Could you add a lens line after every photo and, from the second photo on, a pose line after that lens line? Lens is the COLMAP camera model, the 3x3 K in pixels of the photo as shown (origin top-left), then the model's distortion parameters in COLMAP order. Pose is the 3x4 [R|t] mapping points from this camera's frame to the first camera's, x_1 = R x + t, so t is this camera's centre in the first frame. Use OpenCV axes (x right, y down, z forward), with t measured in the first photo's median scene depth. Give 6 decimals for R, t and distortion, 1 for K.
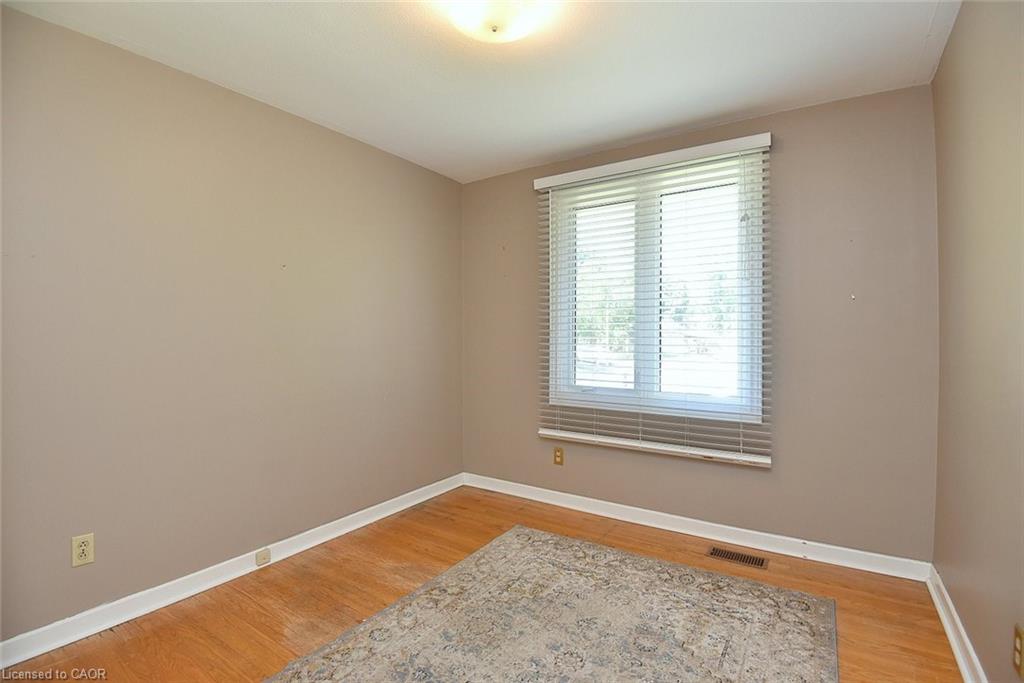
lens RADIAL K [[474.6, 0, 514.6], [0, 474.6, 343.3], [0, 0, 1]] dist [-0.027190, -0.010478]
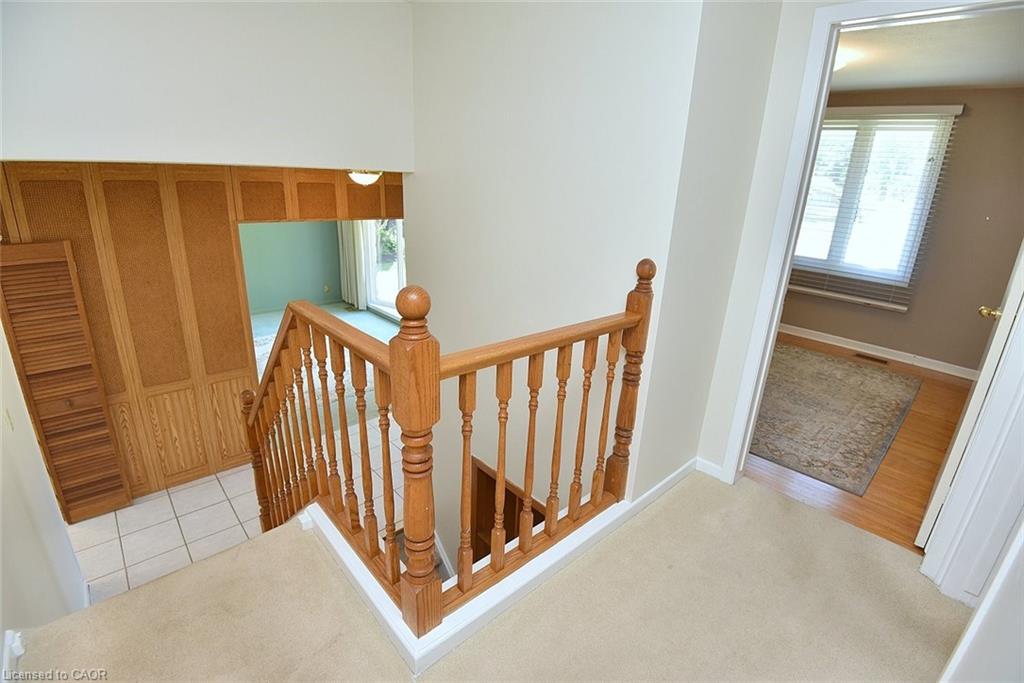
lens RADIAL K [[474.6, 0, 513.9], [0, 474.6, 338.6], [0, 0, 1]] dist [-0.027190, -0.010478]
pose [[0.970898, 0.118441, -0.208154, -0.497154], [-0.049242, 0.949304, 0.310479, -0.105422], [0.234375, -0.291193, 0.927510, -0.959749]]
